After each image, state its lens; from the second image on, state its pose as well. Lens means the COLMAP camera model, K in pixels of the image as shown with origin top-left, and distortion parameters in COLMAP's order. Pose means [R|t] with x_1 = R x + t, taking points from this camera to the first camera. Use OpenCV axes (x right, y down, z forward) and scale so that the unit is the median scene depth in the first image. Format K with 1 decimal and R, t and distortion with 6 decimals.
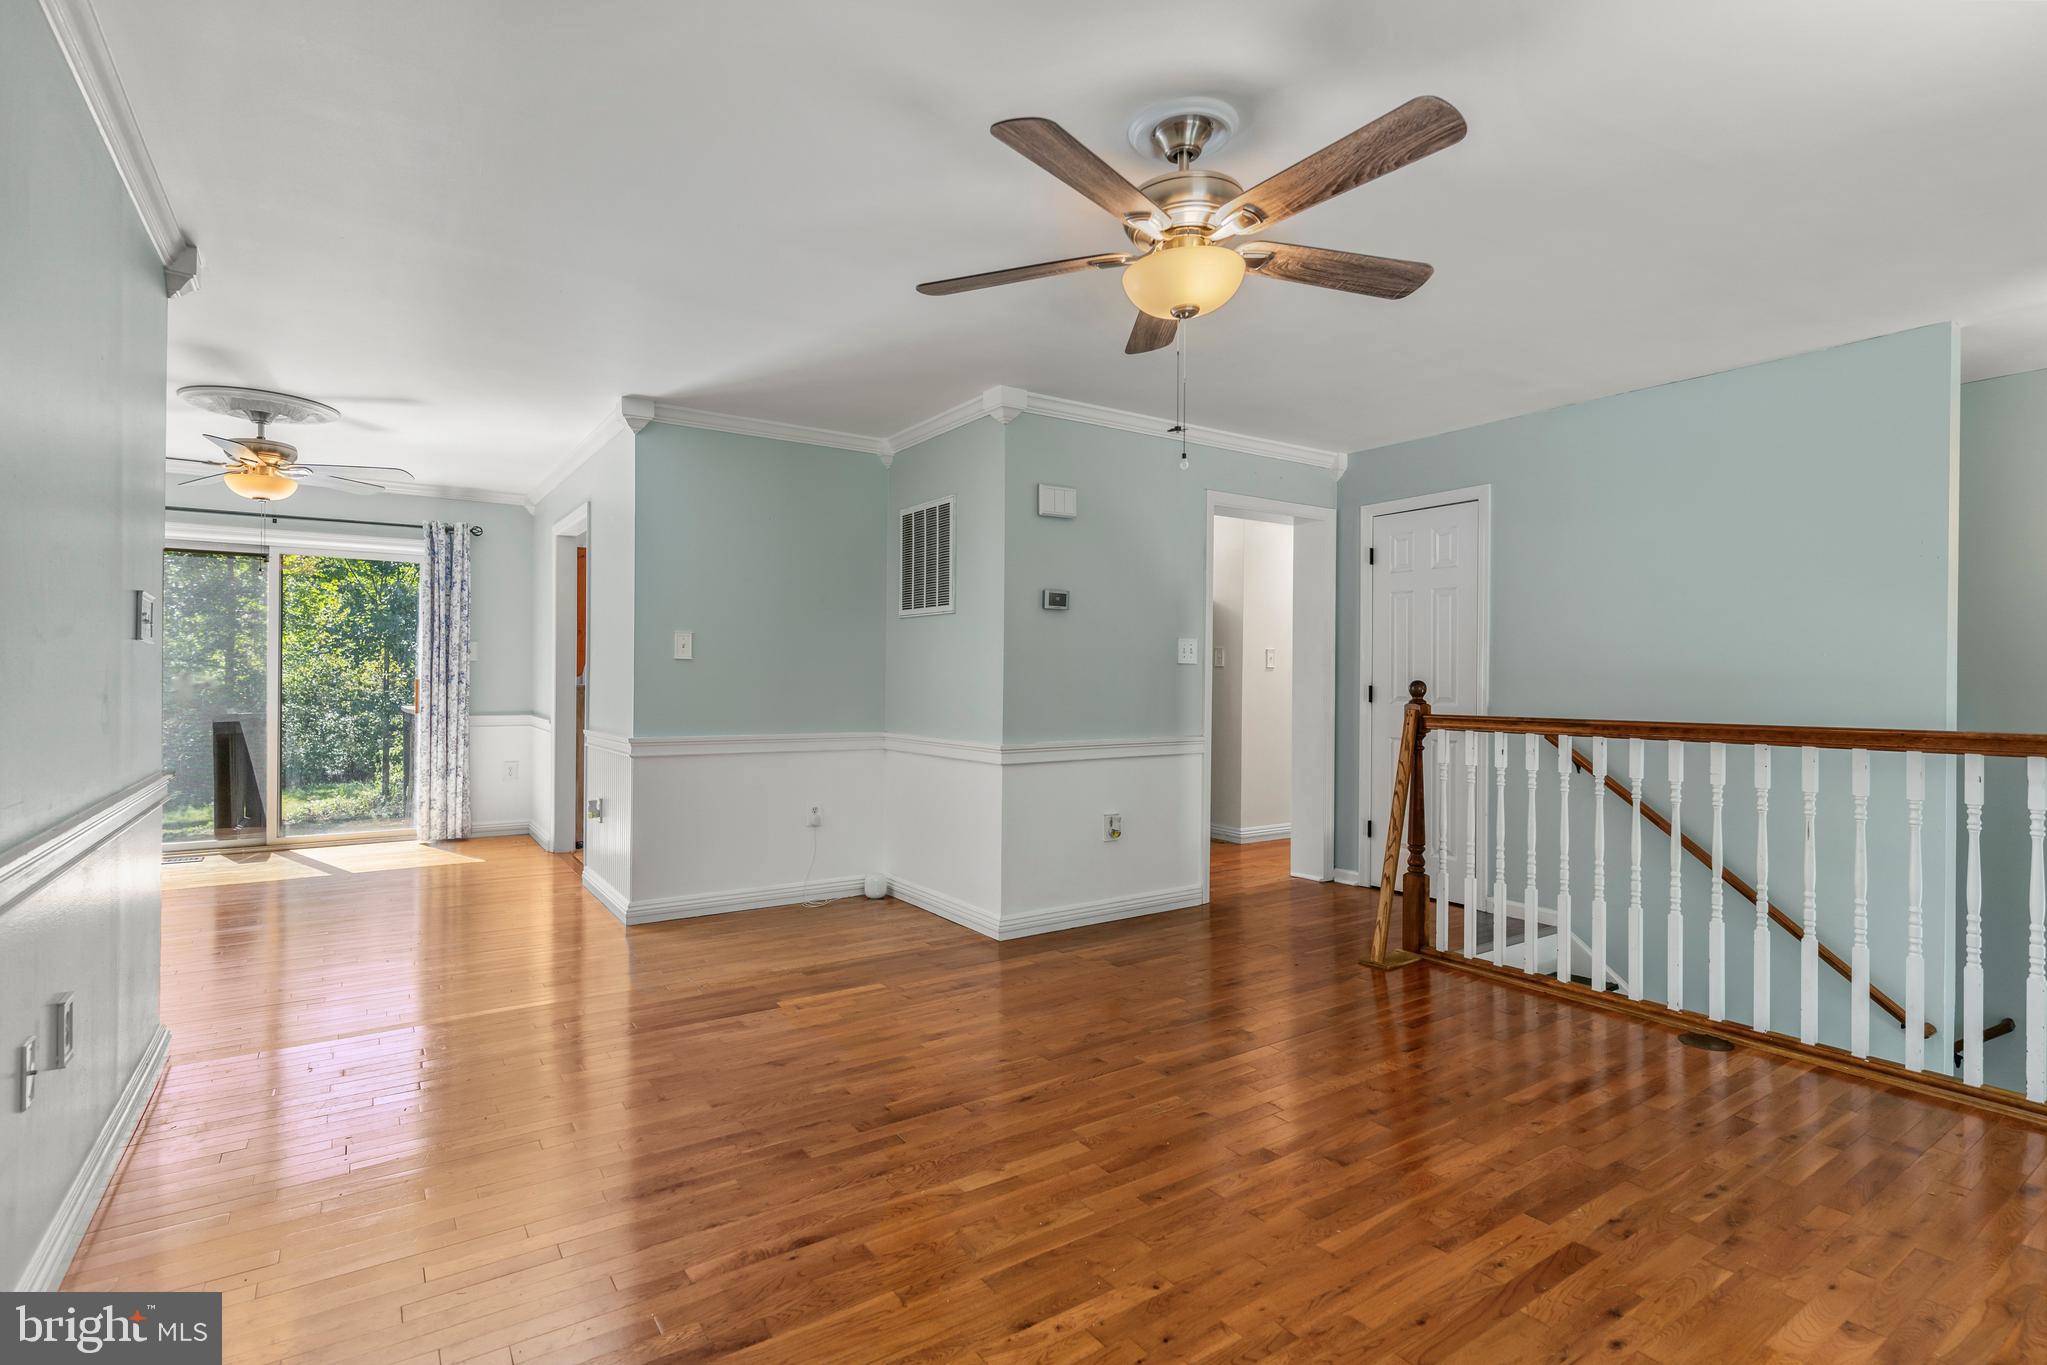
lens RADIAL K [[983.2, 0, 1019.4], [0, 983.2, 677.2], [0, 0, 1]] dist [0.001405, -0.001059]
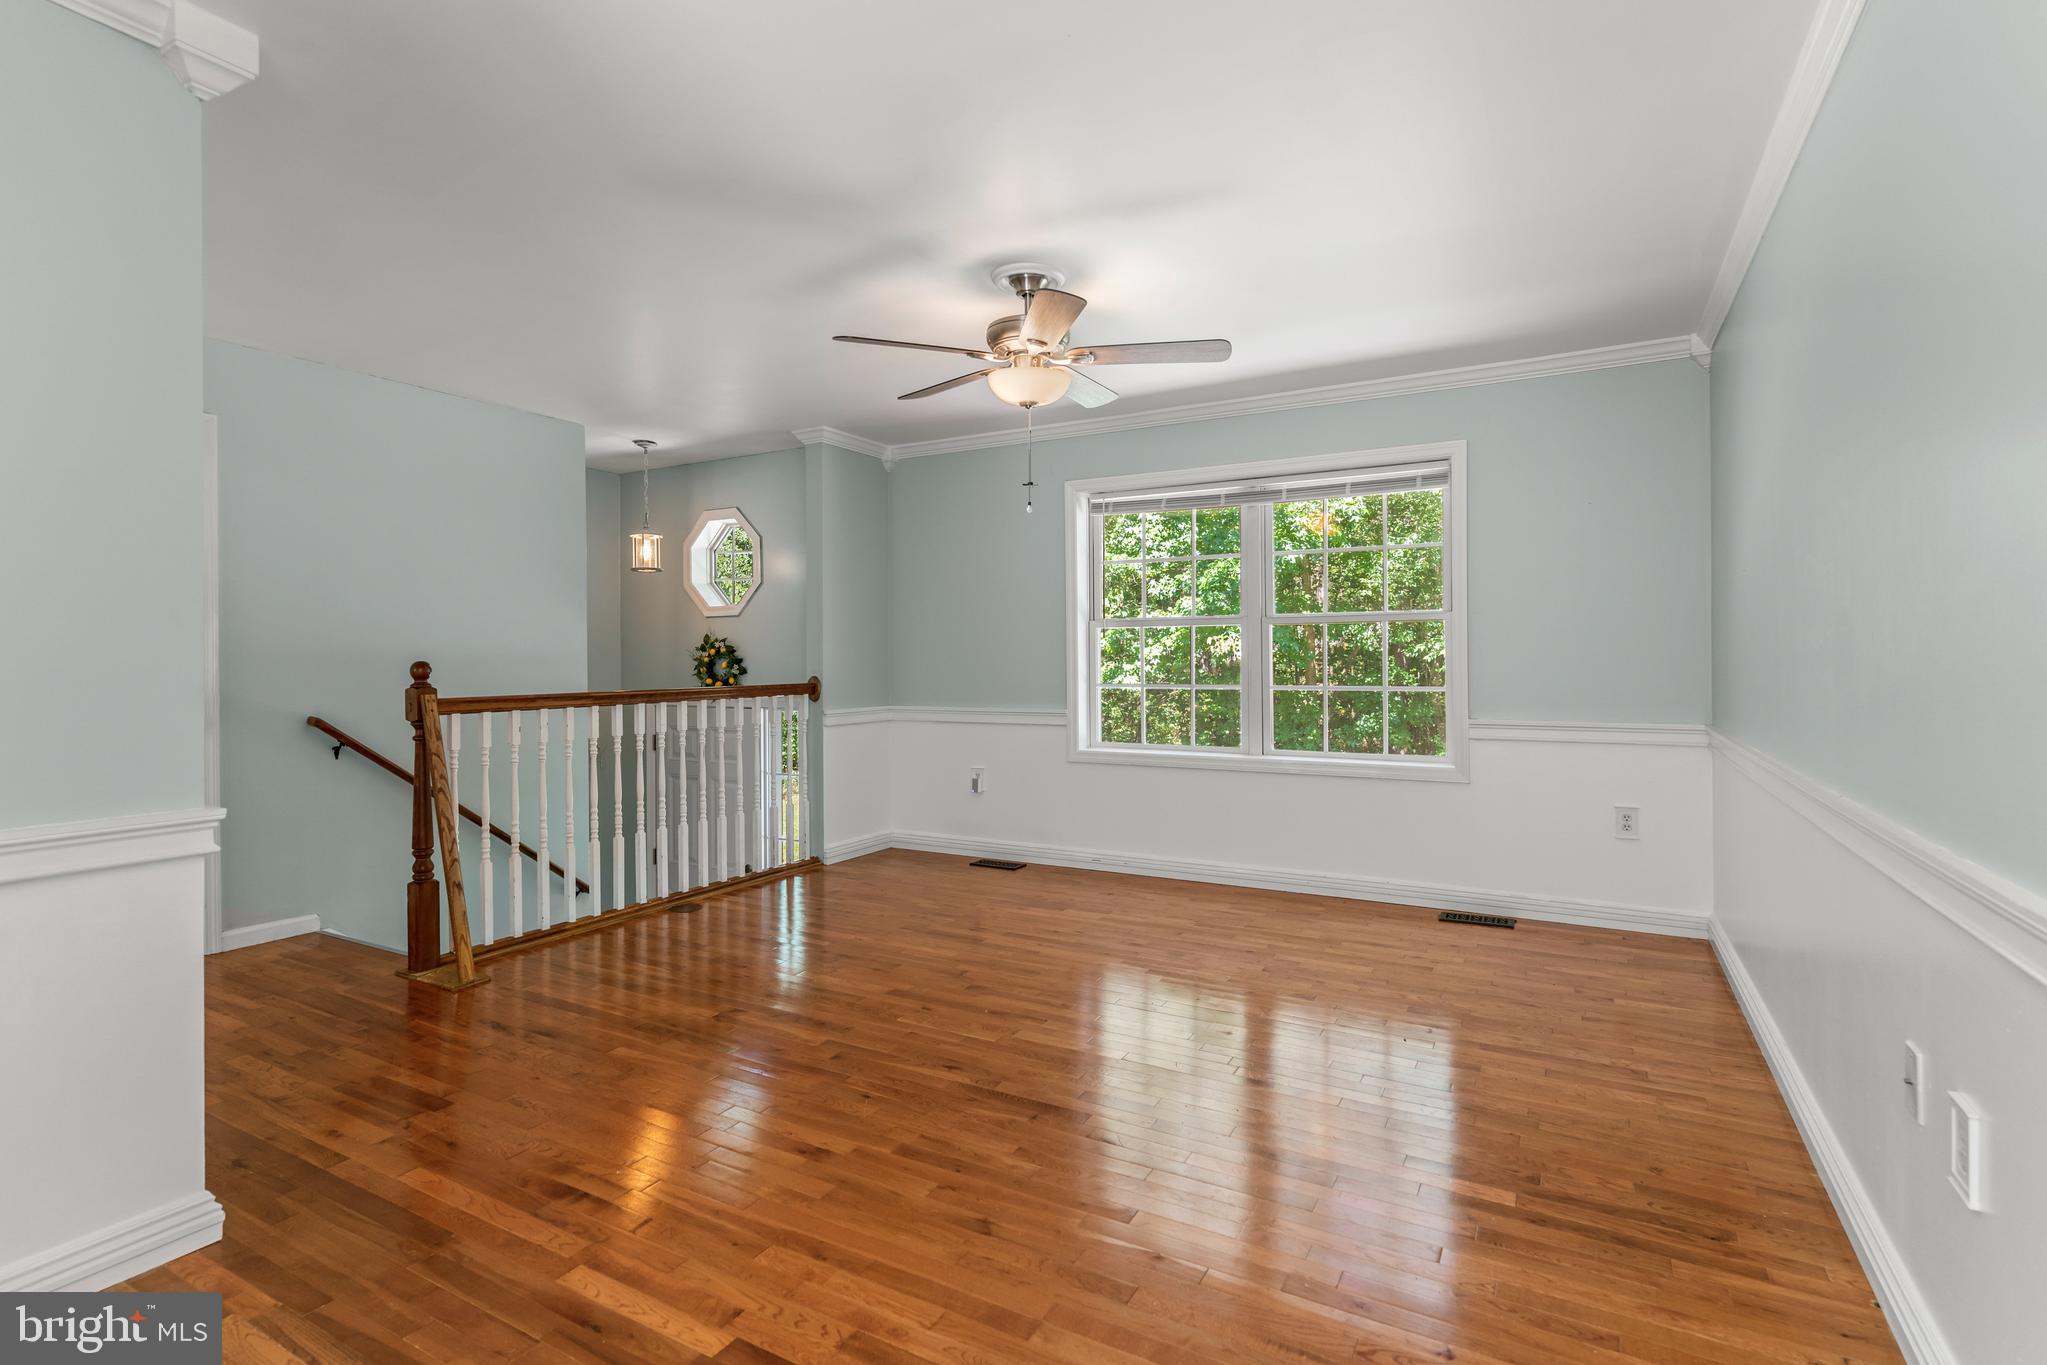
lens RADIAL K [[983.2, 0, 1020.1], [0, 983.2, 681.3], [0, 0, 1]] dist [0.001405, -0.001059]
pose [[-0.451055, -0.021792, 0.892230, -0.722530], [0.003571, 0.999650, 0.026221, 0.000896], [-0.892489, 0.015013, -0.450819, 1.082790]]
